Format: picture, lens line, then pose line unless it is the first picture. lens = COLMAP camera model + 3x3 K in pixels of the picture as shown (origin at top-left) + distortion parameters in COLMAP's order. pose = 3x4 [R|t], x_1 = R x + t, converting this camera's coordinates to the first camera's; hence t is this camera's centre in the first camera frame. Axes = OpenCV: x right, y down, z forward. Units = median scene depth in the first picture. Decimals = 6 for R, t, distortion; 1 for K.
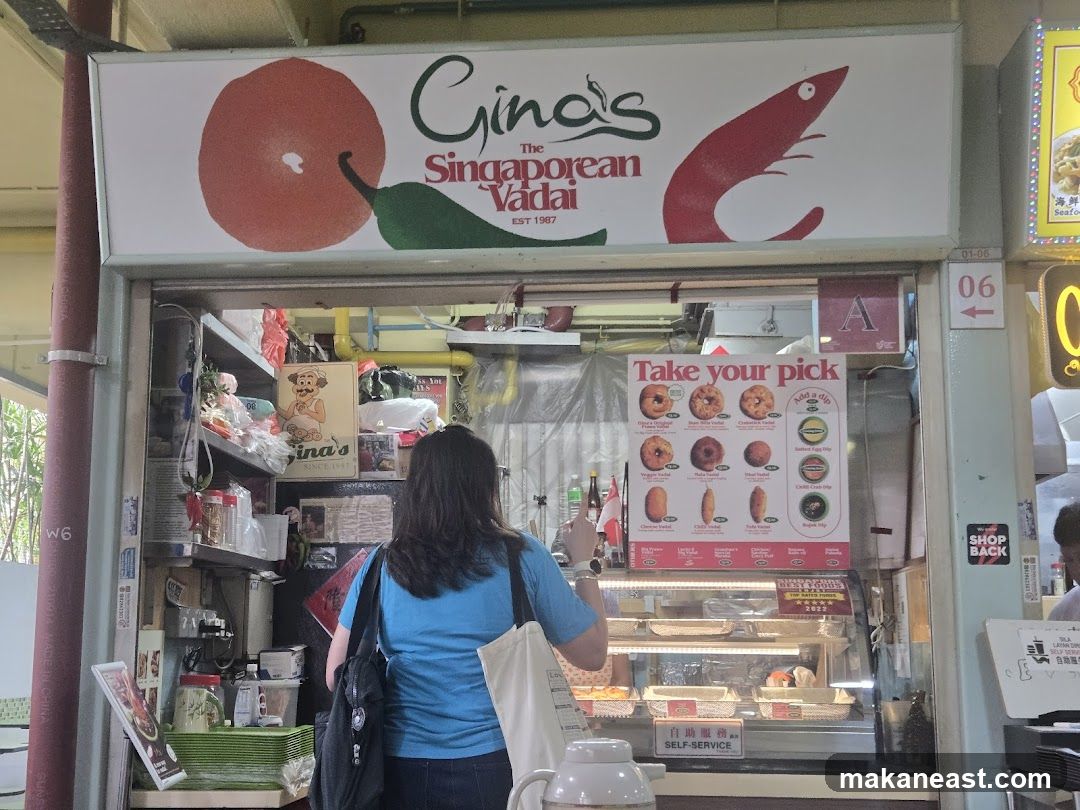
lens RADIAL K [[1432.1, 0, 537.3], [0, 1432.1, 432.1], [0, 0, 1]] dist [0.132985, -0.016181]
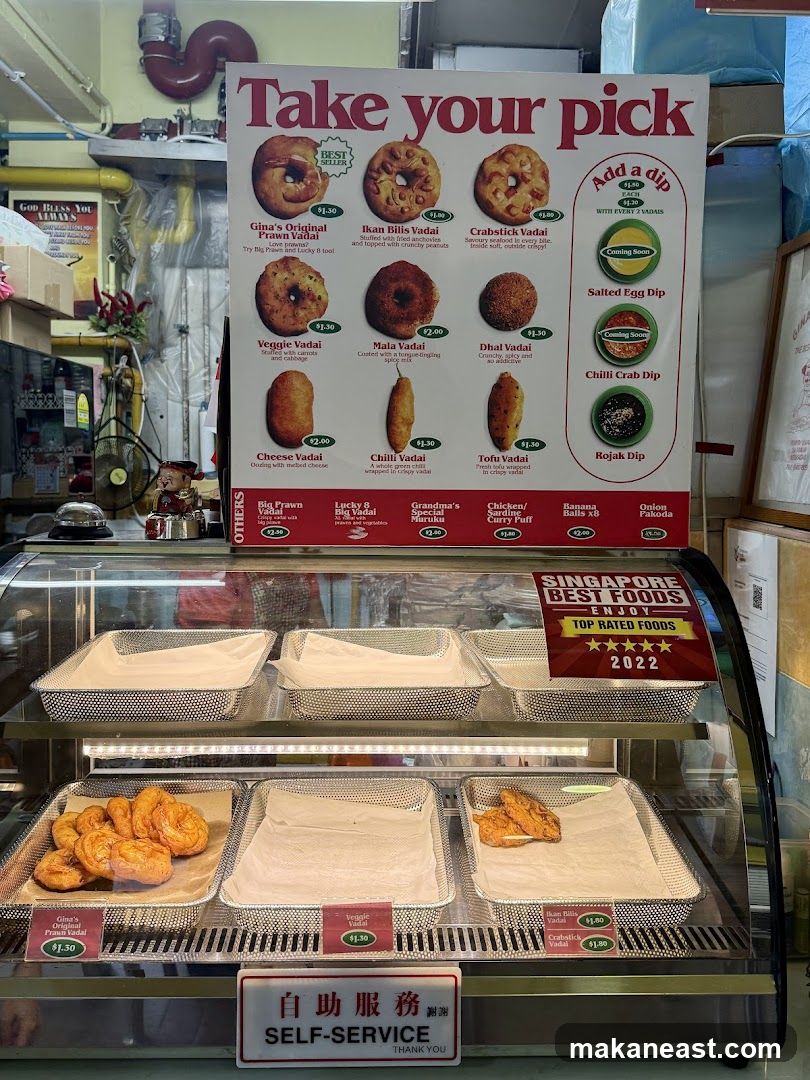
lens RADIAL K [[961.6, 0, 406.3], [0, 961.6, 499.0], [0, 0, 1]] dist [0.182497, -0.403938]
pose [[0.995948, 0.001004, 0.089926, 0.092061], [-0.019047, 0.979609, 0.200007, 0.015419], [-0.087891, -0.200909, 0.975659, 0.682382]]
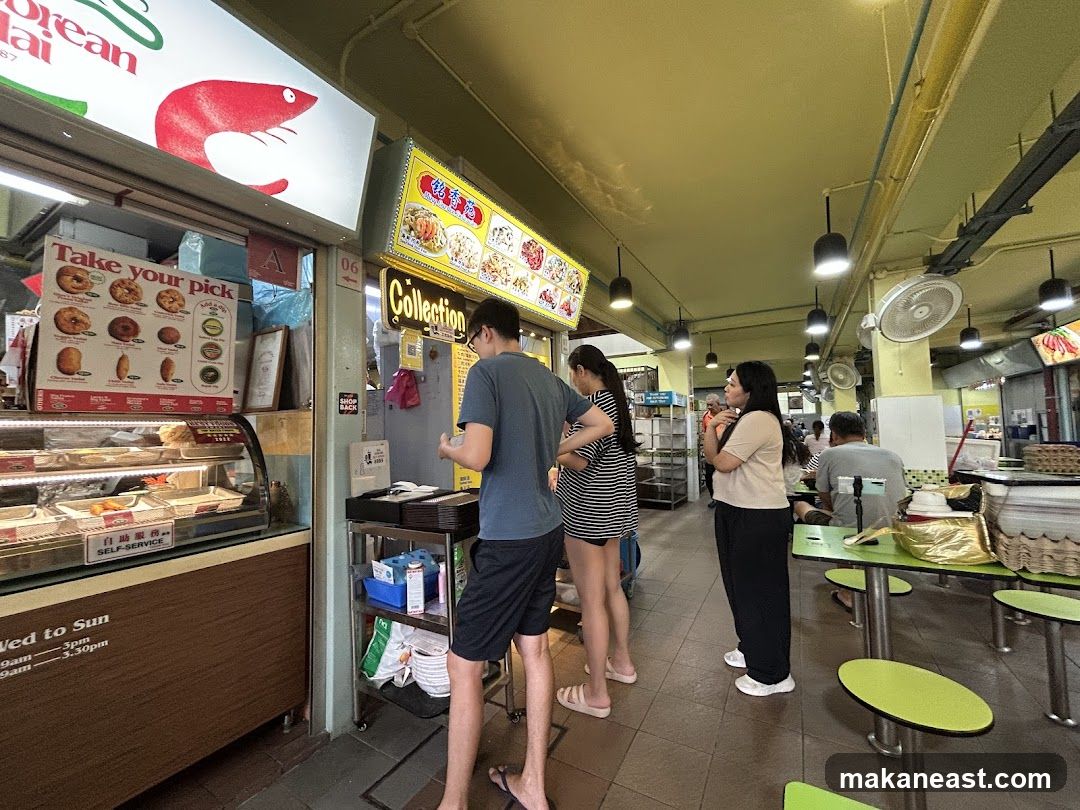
lens RADIAL K [[436.7, 0, 540.0], [0, 436.7, 405.0], [0, 0, 1]] dist [-0.000812, -0.000498]
pose [[0.455245, 0.038163, 0.889548, -0.069425], [-0.110815, 0.993741, 0.014079, 0.037471], [-0.883443, -0.104984, 0.456625, 0.449610]]
